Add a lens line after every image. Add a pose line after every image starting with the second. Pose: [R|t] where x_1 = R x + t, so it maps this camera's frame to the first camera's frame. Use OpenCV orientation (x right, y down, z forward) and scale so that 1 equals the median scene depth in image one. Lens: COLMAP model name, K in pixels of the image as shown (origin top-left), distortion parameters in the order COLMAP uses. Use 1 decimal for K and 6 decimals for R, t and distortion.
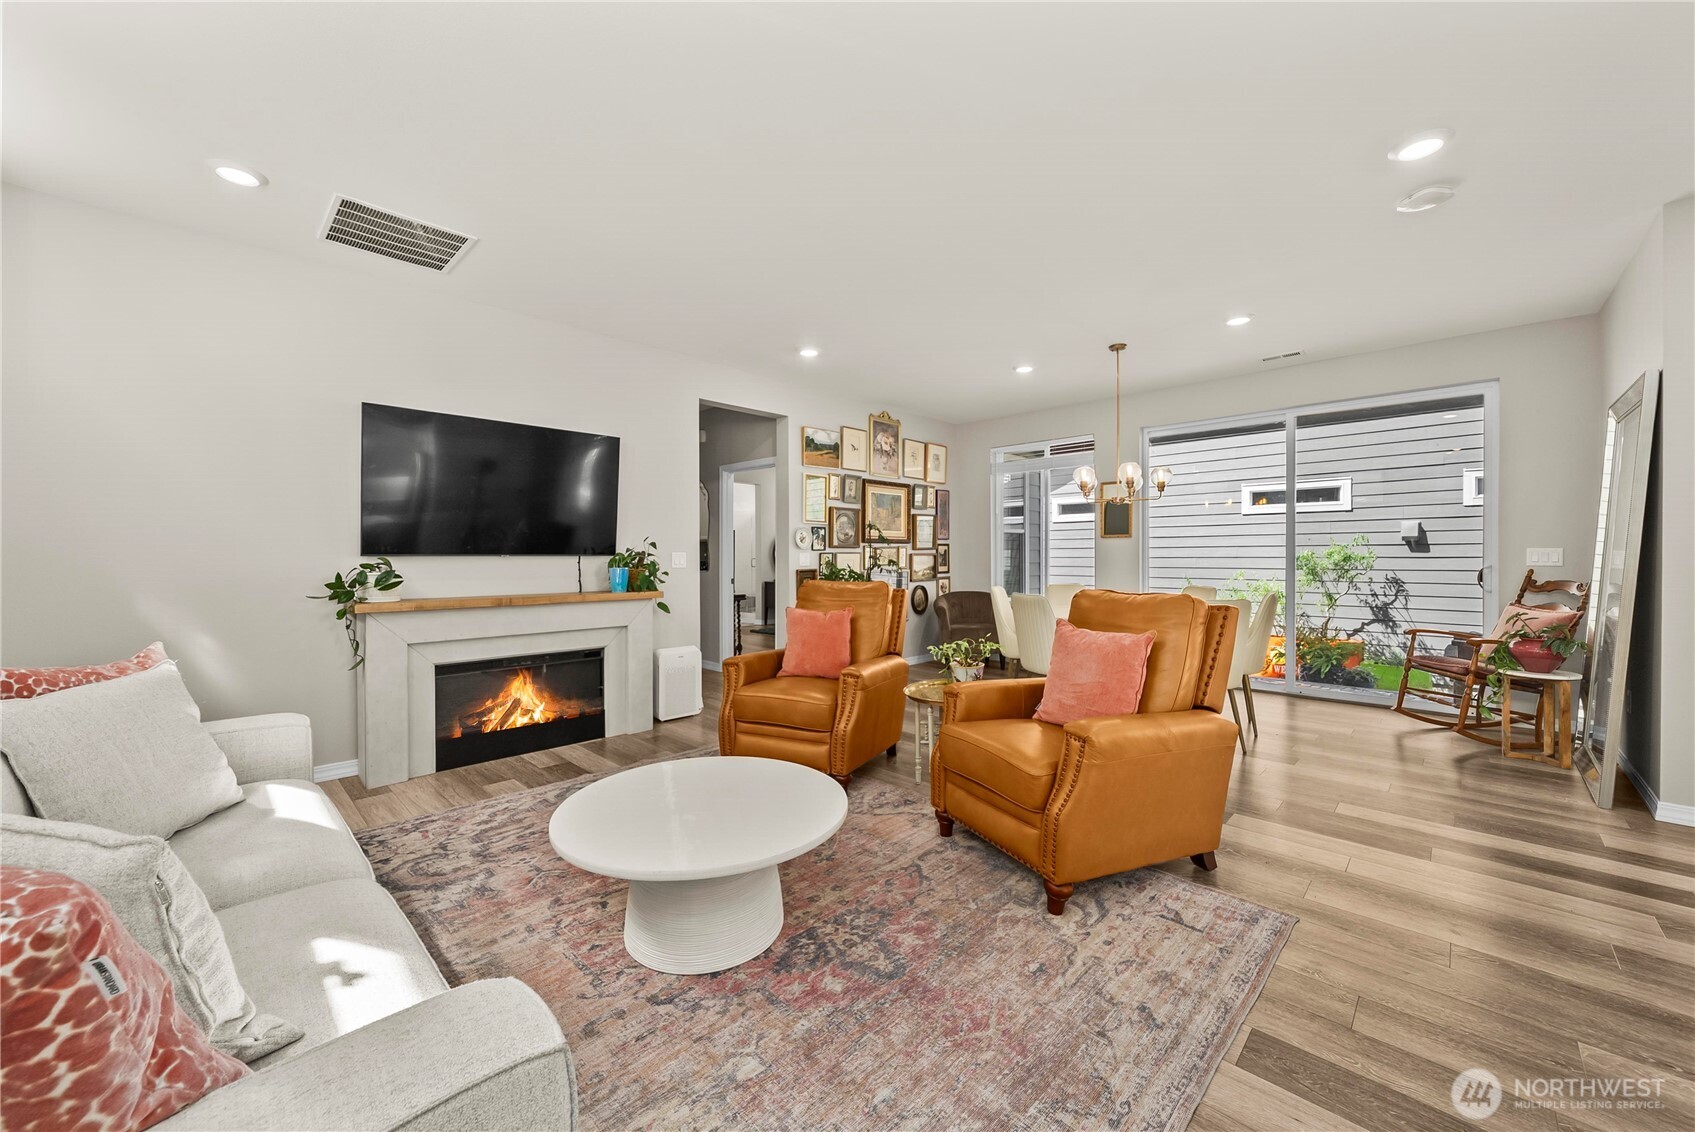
lens RADIAL K [[649.2, 0, 845.2], [0, 649.2, 560.4], [0, 0, 1]] dist [0.000677, 0.000010]
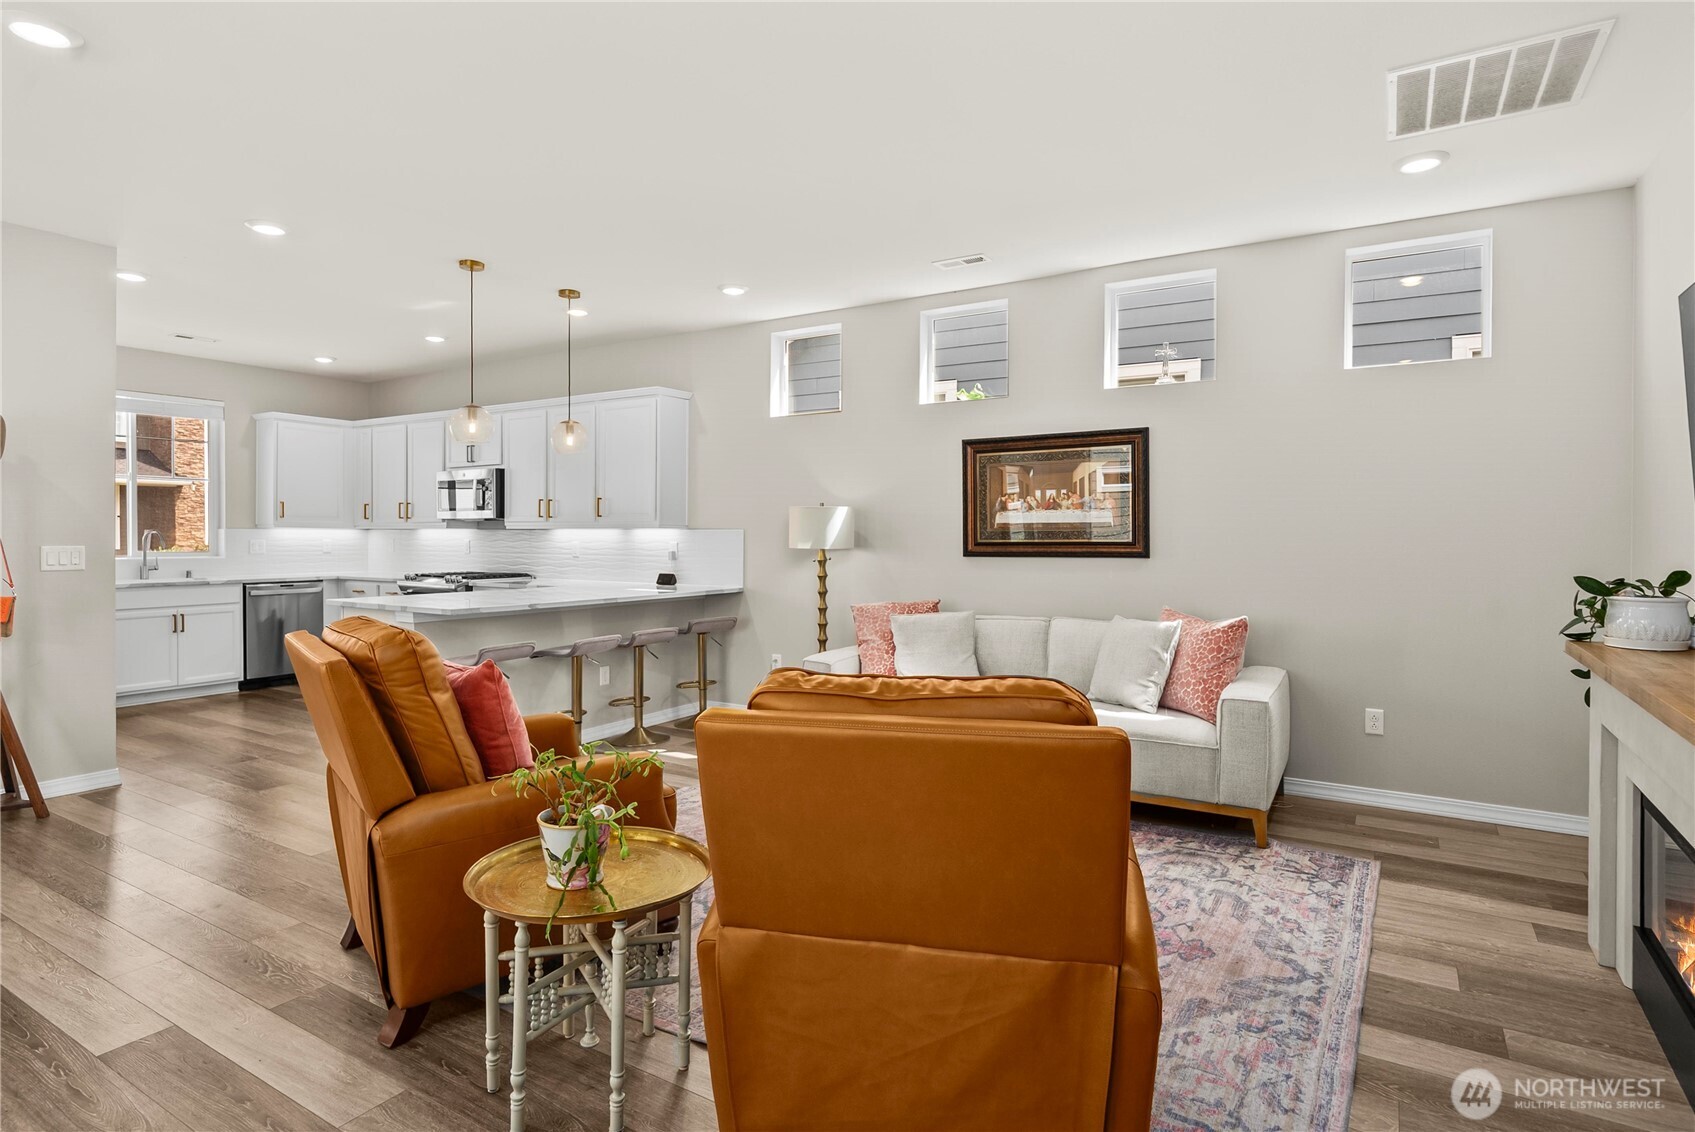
lens RADIAL K [[887.3, 0, 848.8], [0, 887.3, 553.9], [0, 0, 1]] dist [0.000627, 0.000110]
pose [[-0.977557, 0.002469, -0.210658, 0.155431], [-0.002789, 0.999692, 0.024661, -0.043642], [0.210654, 0.024695, -0.977249, 1.940478]]
